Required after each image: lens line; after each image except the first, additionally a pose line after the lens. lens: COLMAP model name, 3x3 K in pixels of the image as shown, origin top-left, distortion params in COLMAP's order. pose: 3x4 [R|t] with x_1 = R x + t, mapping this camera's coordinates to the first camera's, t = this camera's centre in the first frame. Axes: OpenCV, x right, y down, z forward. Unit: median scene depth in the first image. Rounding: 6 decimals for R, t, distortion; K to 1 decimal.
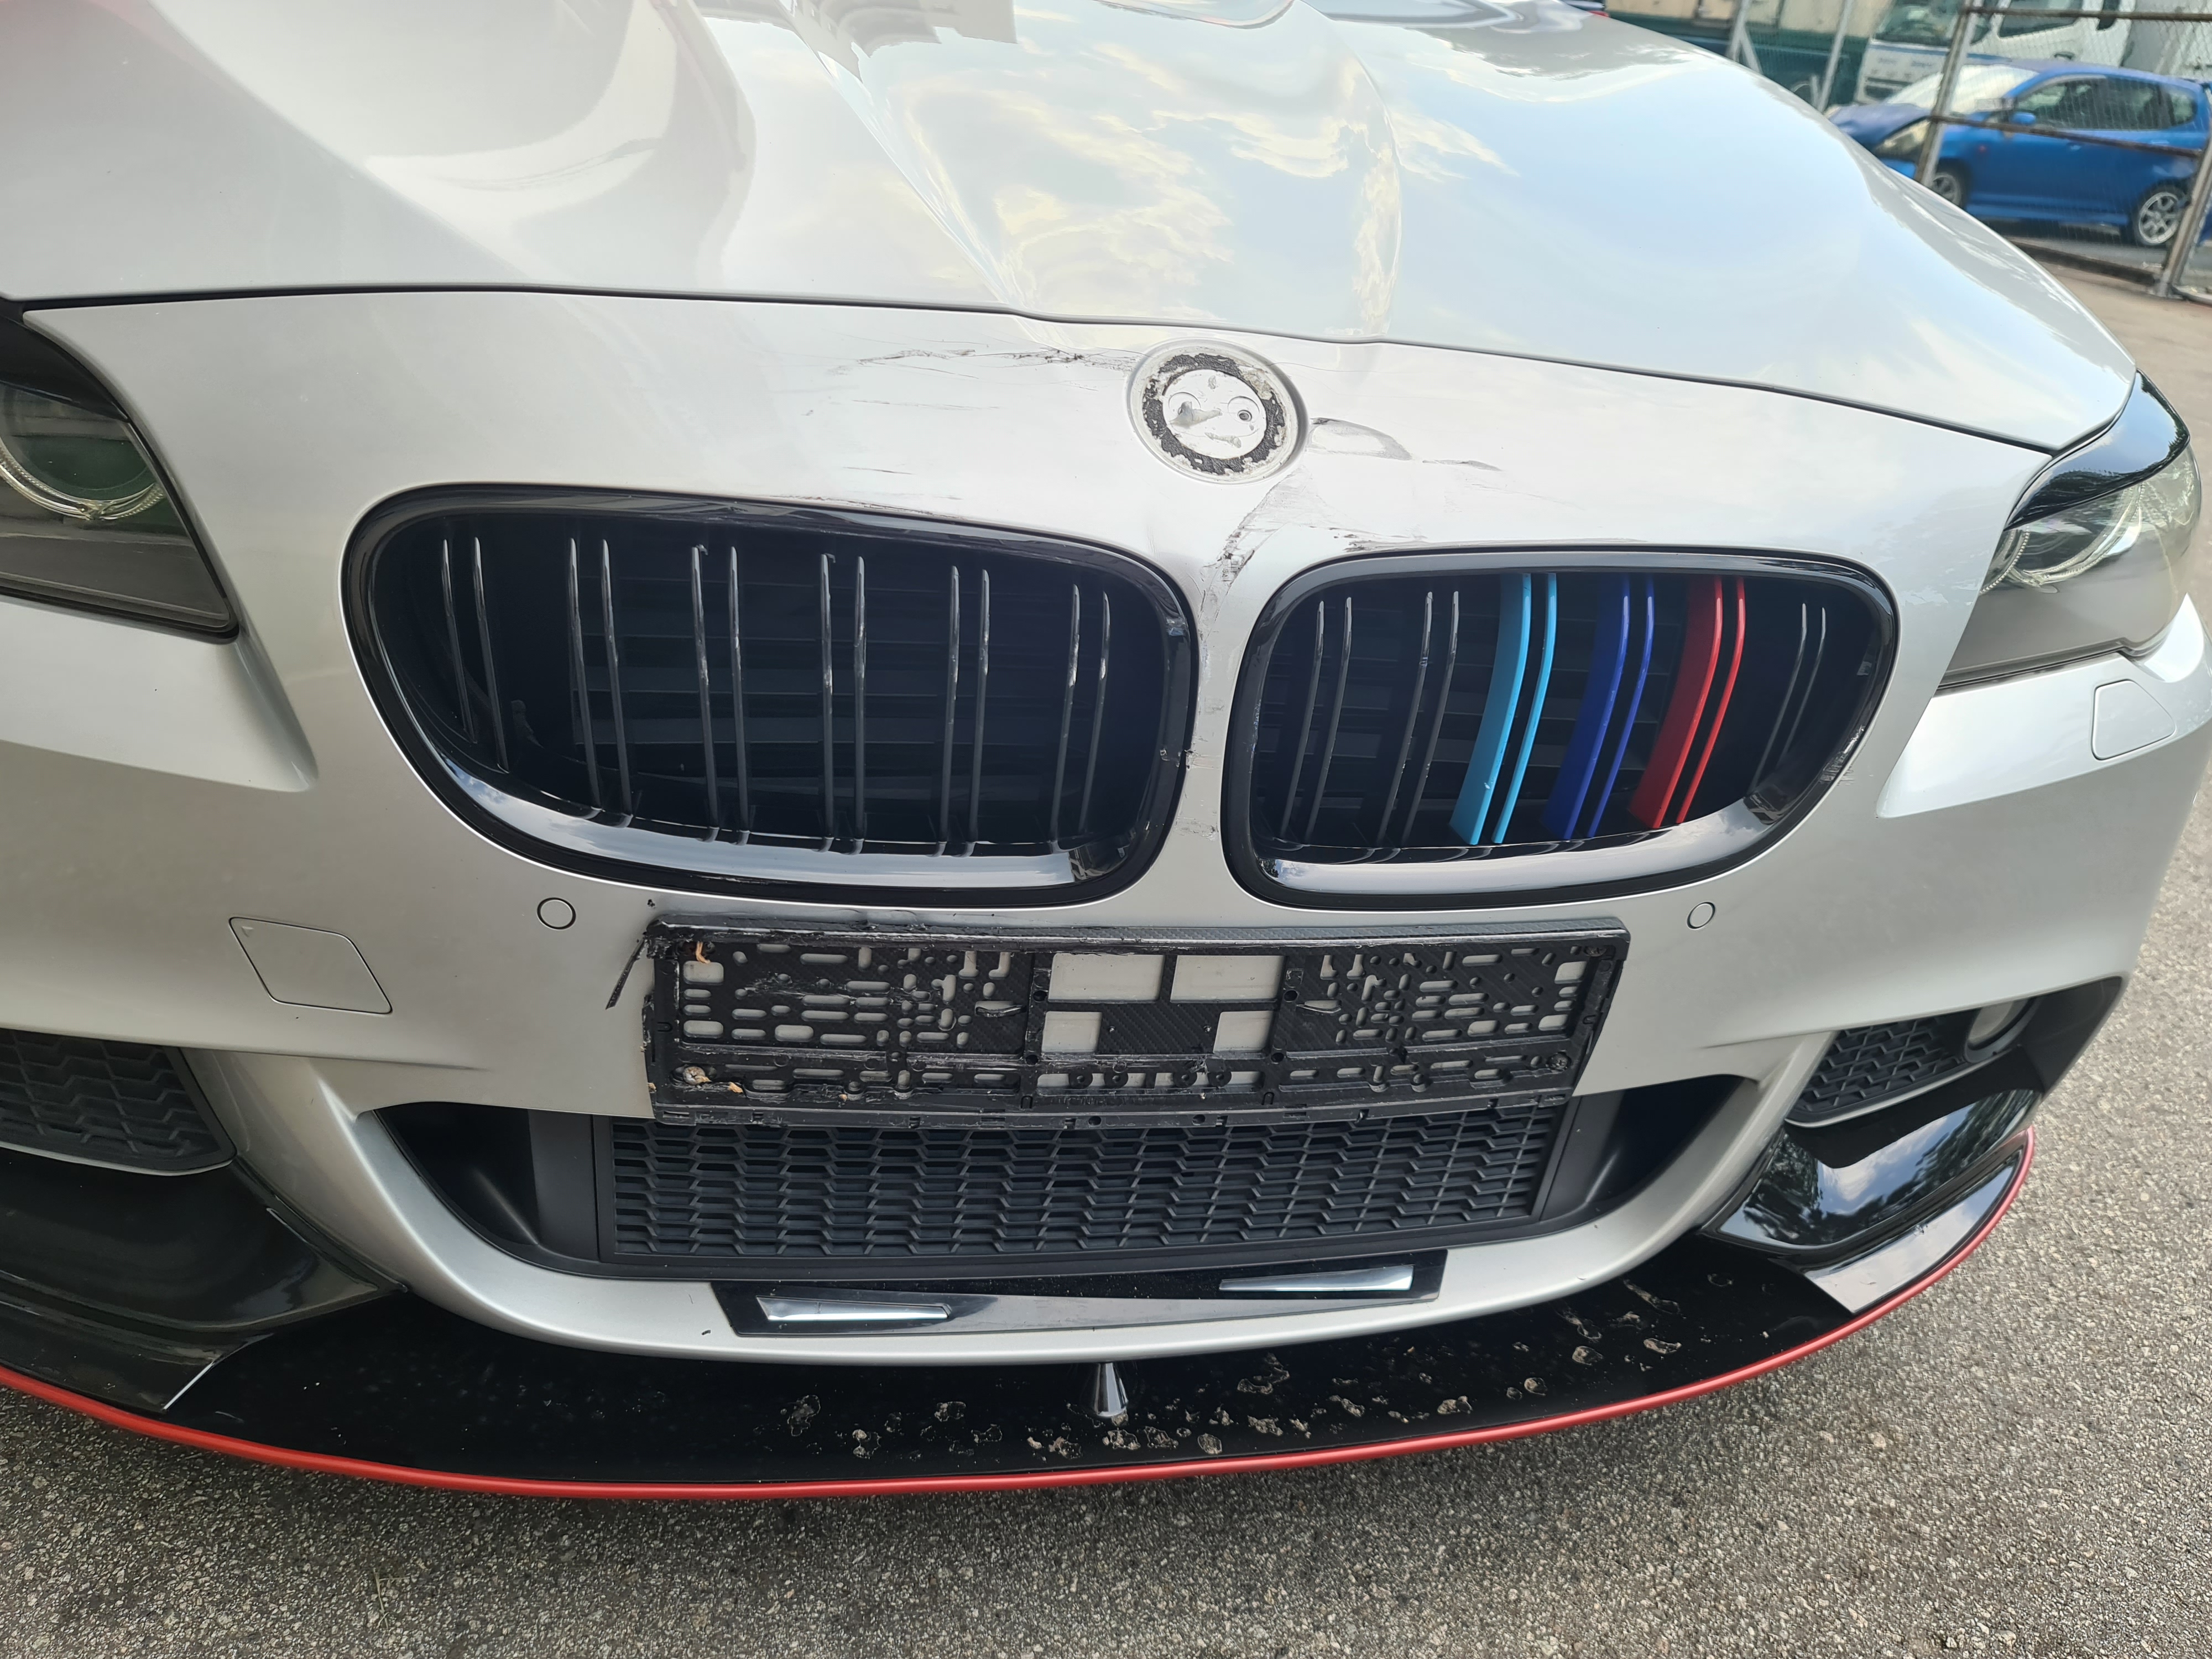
lens RADIAL K [[1641.2, 0, 1115.8], [0, 1641.2, 802.6], [0, 0, 1]] dist [0.073099, -0.072184]
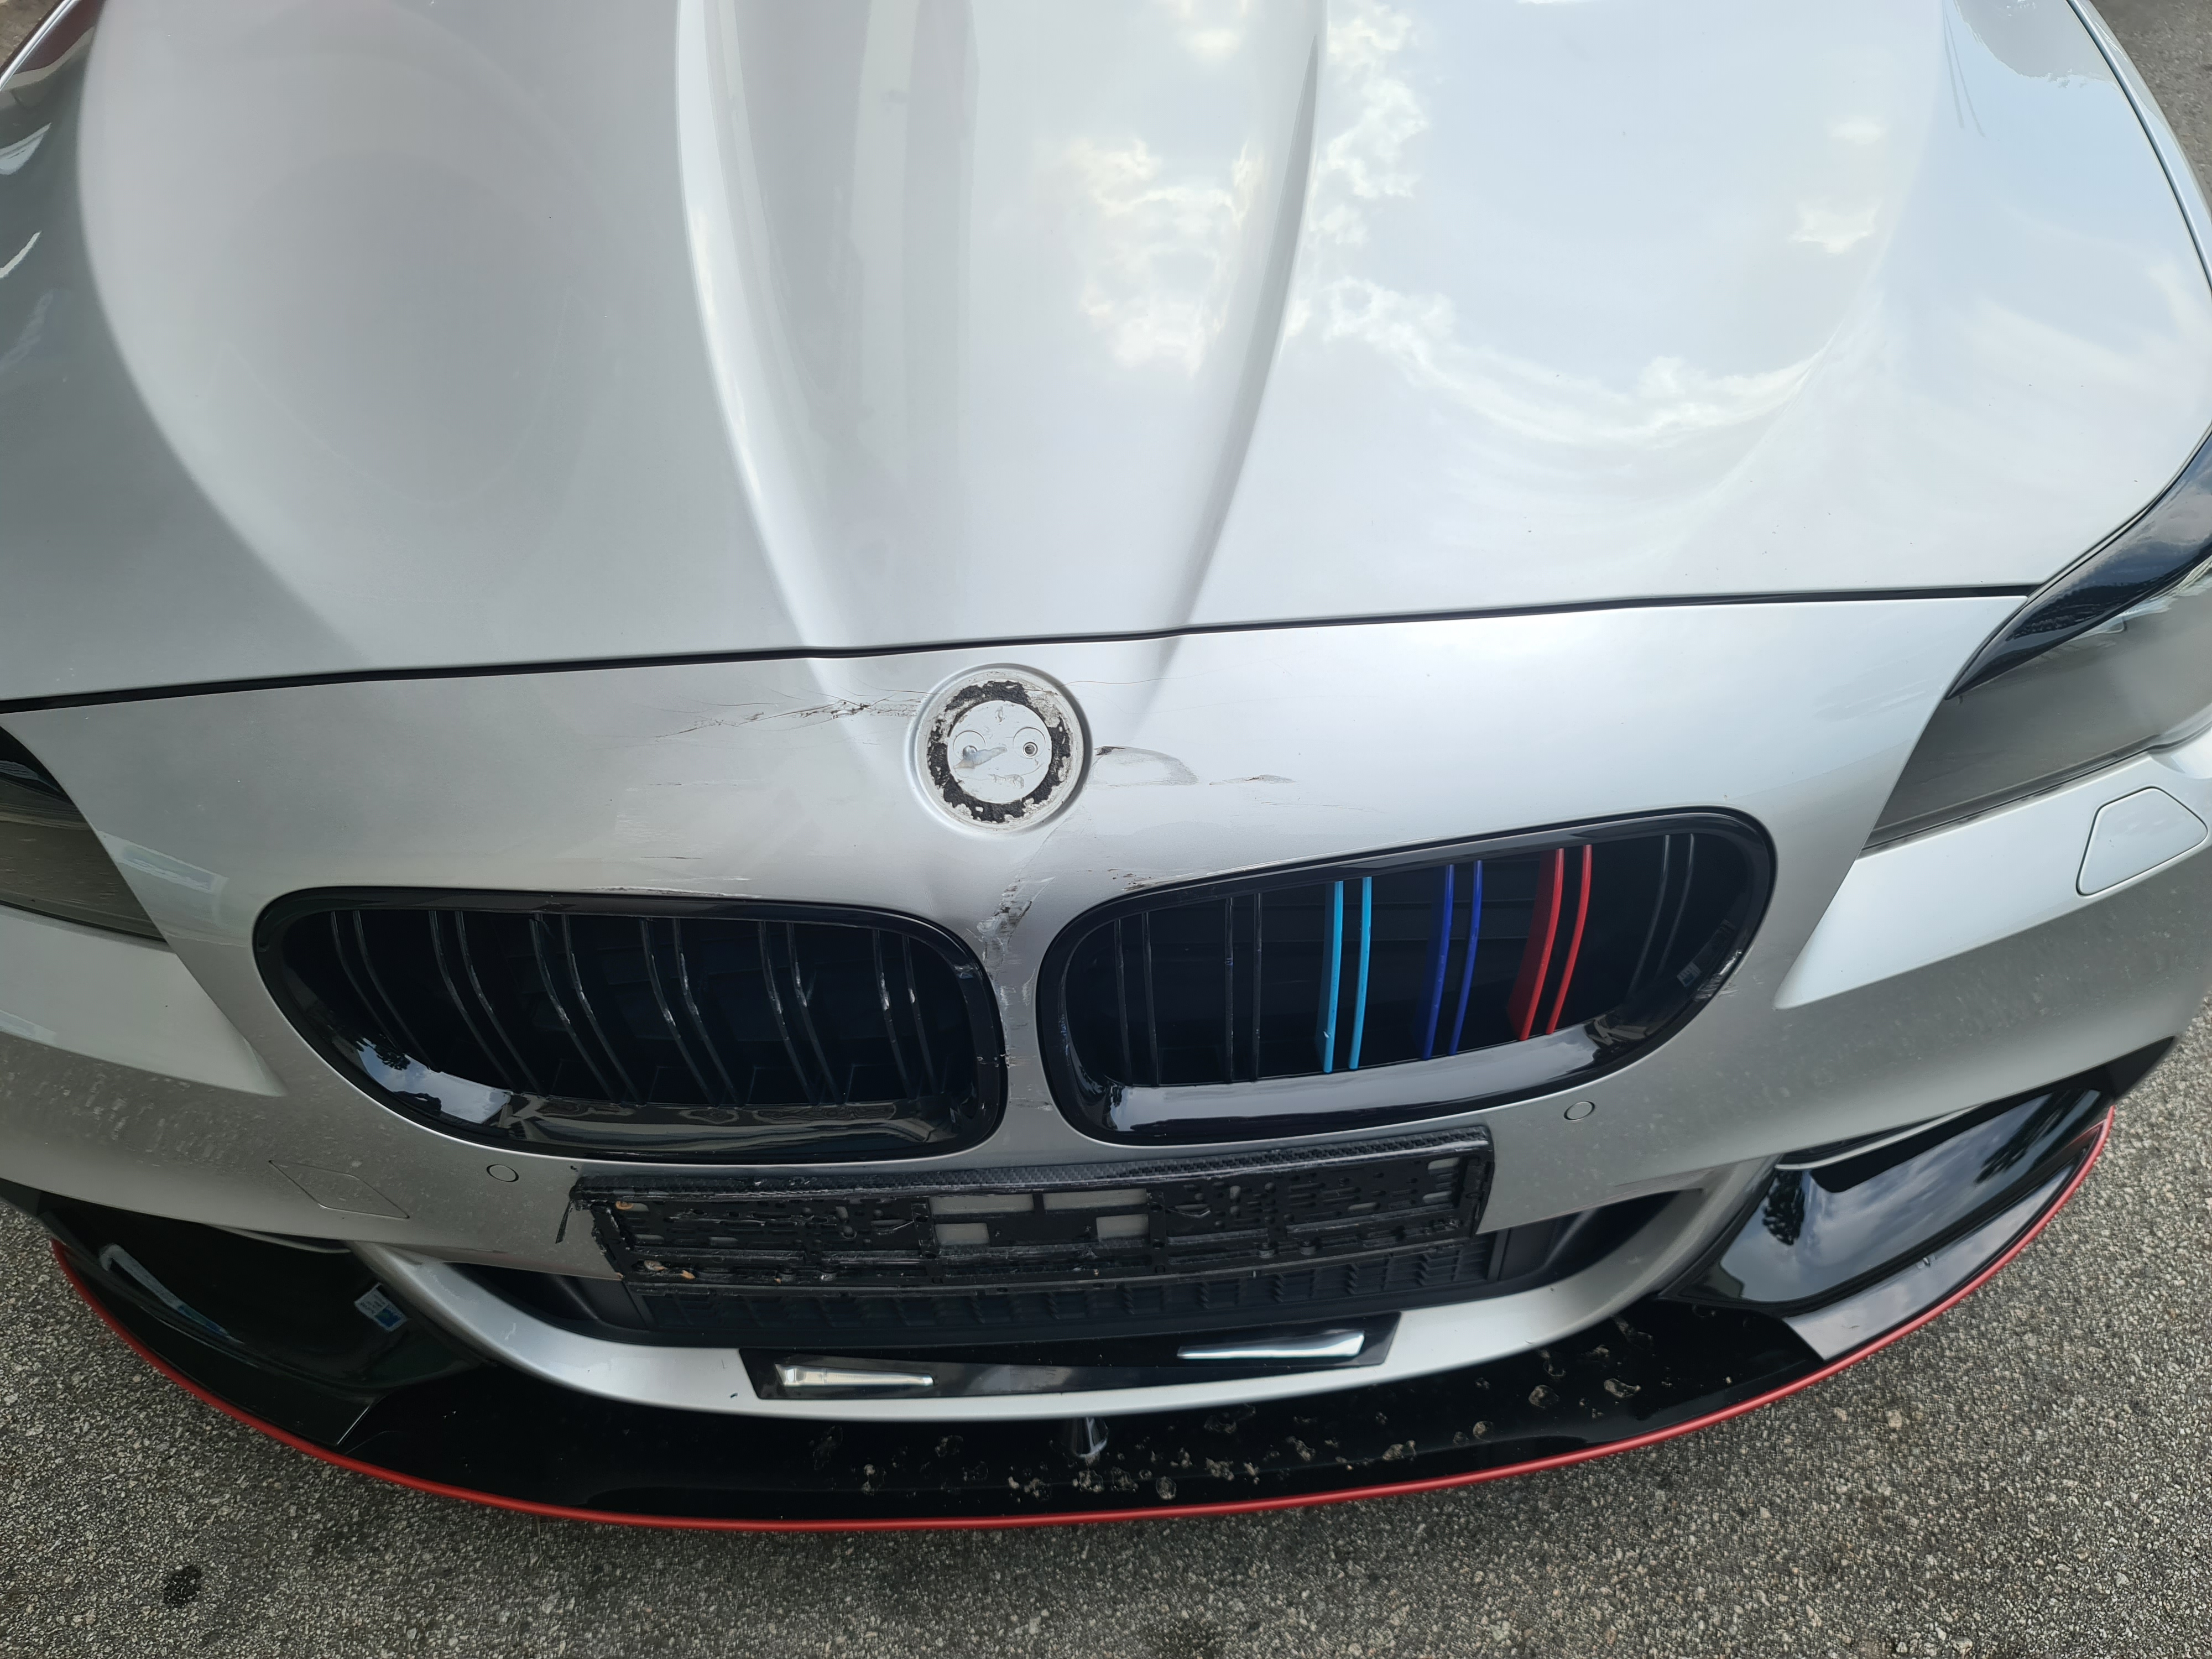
lens RADIAL K [[1641.2, 0, 1140.1], [0, 1641.2, 768.7], [0, 0, 1]] dist [0.073099, -0.072184]
pose [[0.975823, -0.015227, -0.218032, 0.300298], [0.071031, 0.965513, 0.250480, -0.387561], [0.206699, -0.259911, 0.943251, 0.041171]]
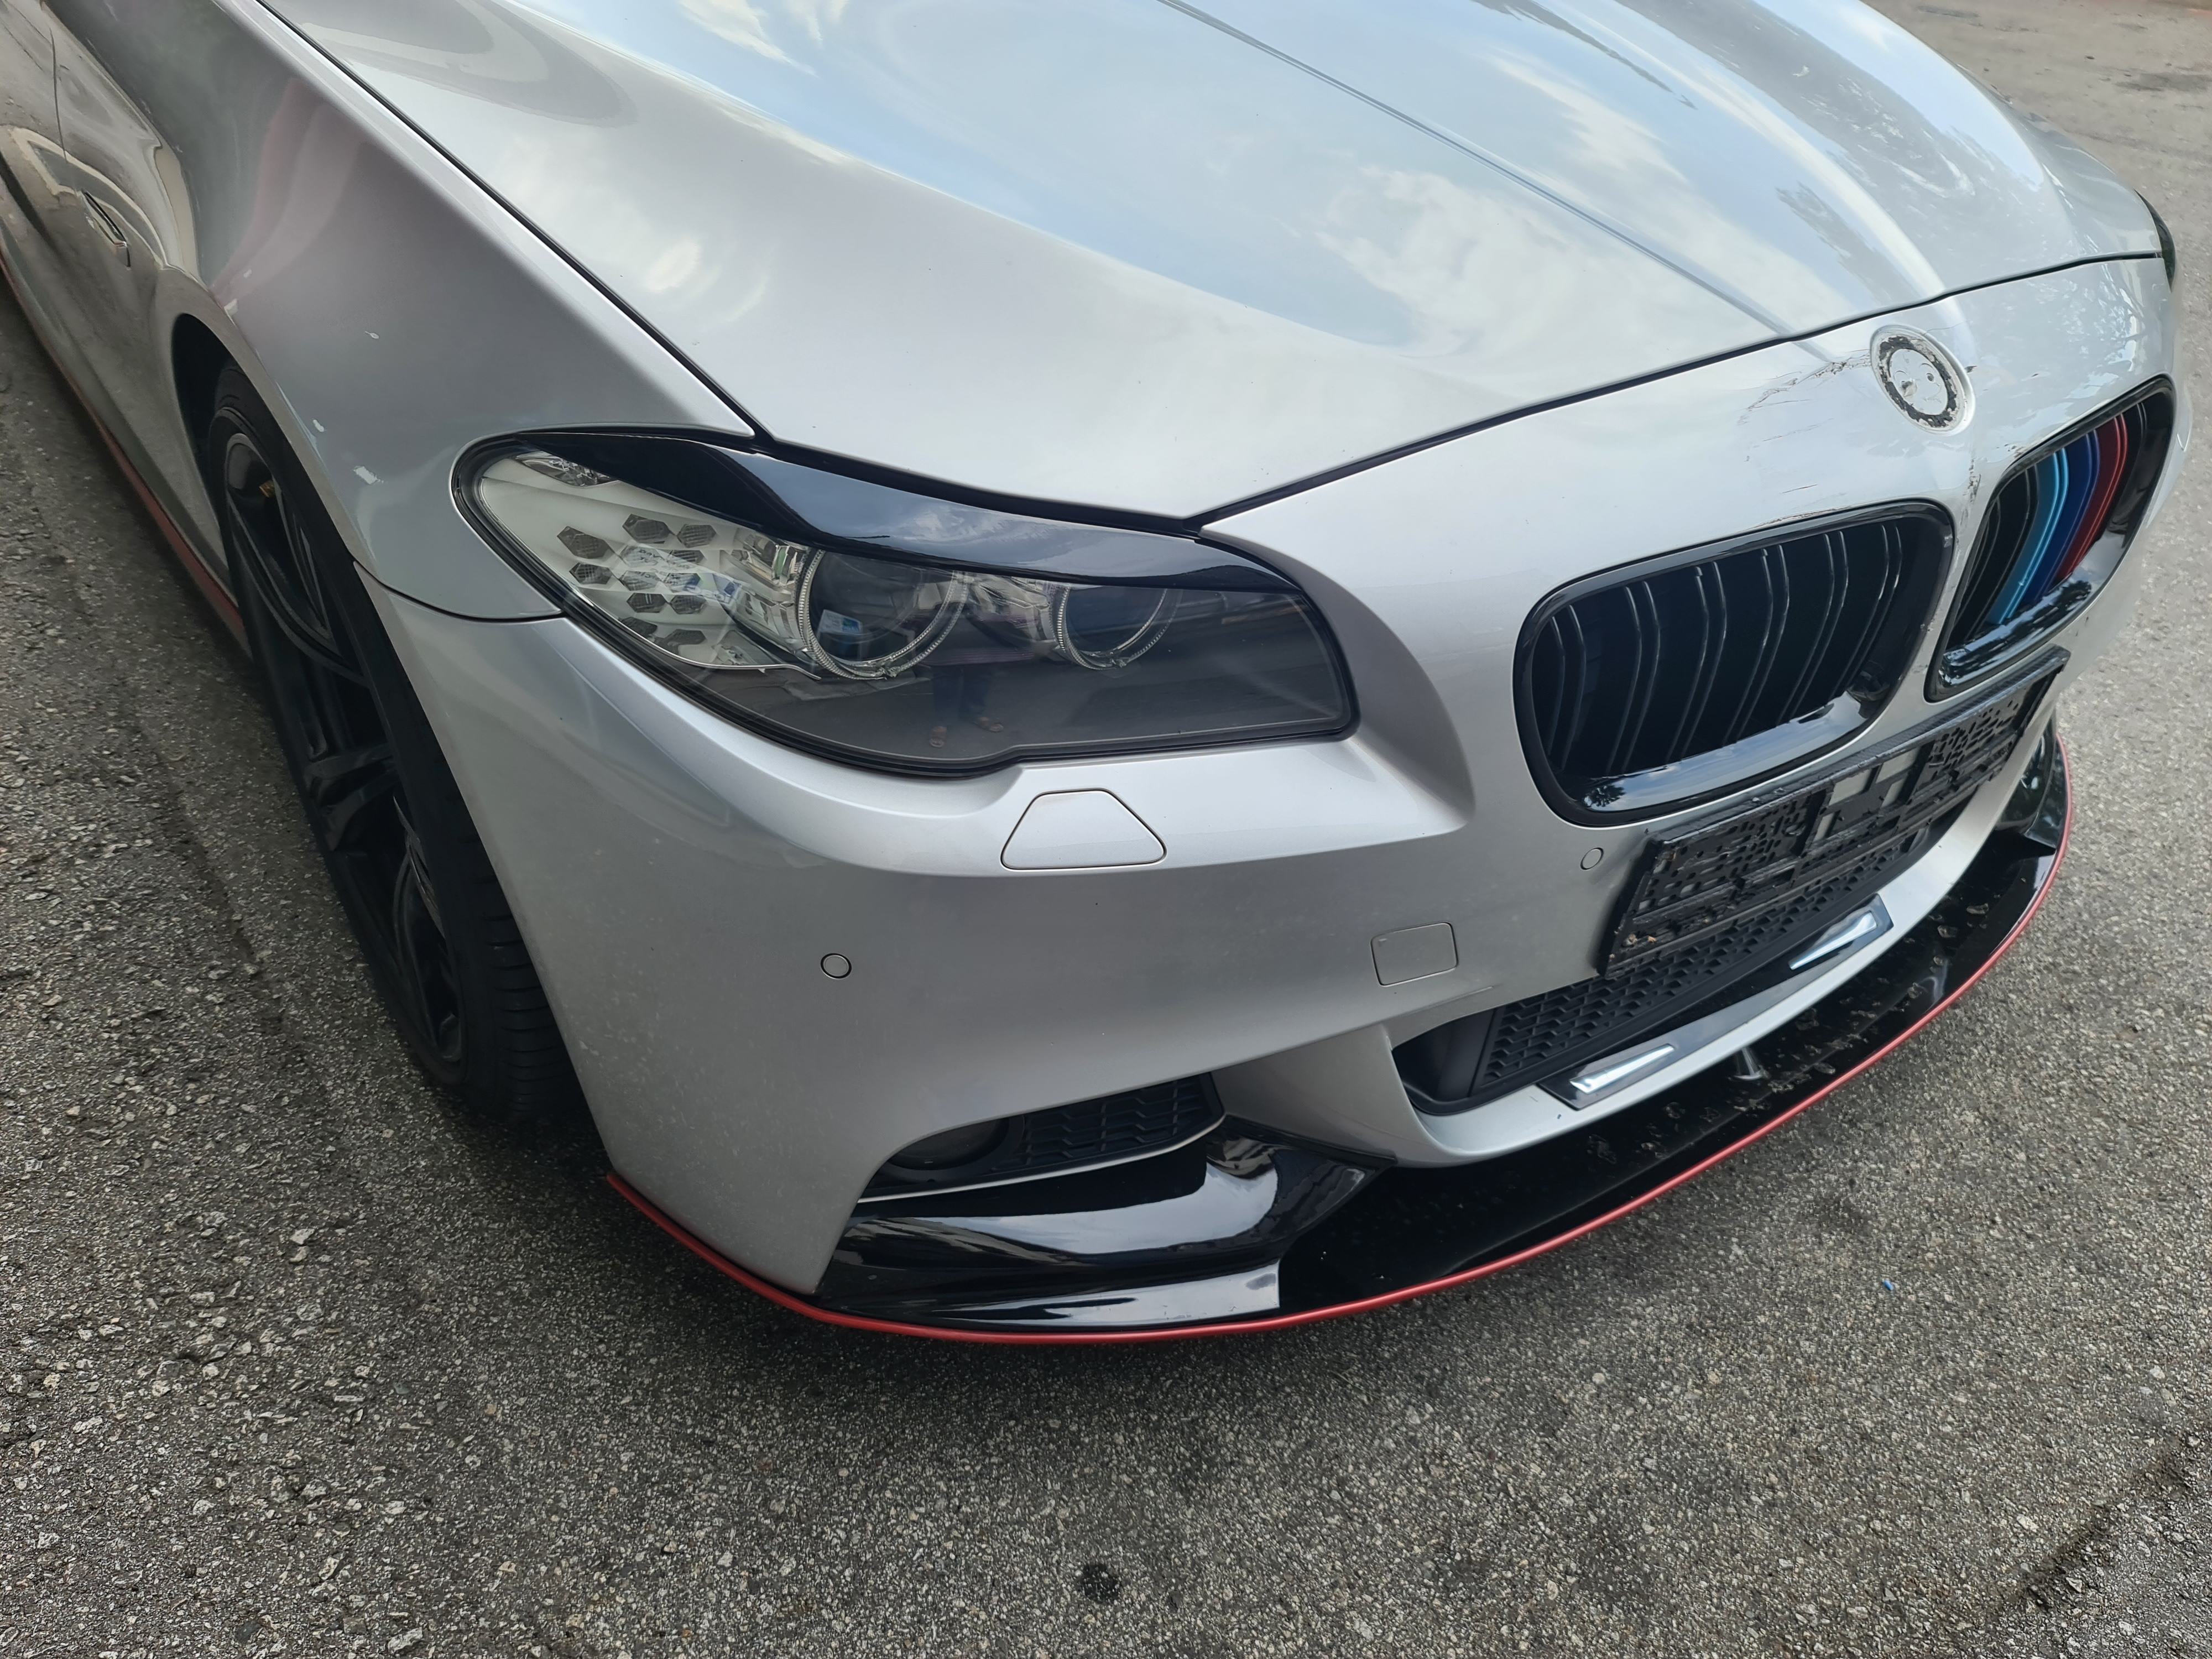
lens RADIAL K [[1641.2, 0, 1098.2], [0, 1641.2, 816.6], [0, 0, 1]] dist [0.073099, -0.072184]
pose [[0.906894, -0.297110, 0.298780, -0.892126], [0.233791, 0.944734, 0.229825, -0.304878], [-0.350551, -0.138575, 0.926235, -0.088605]]
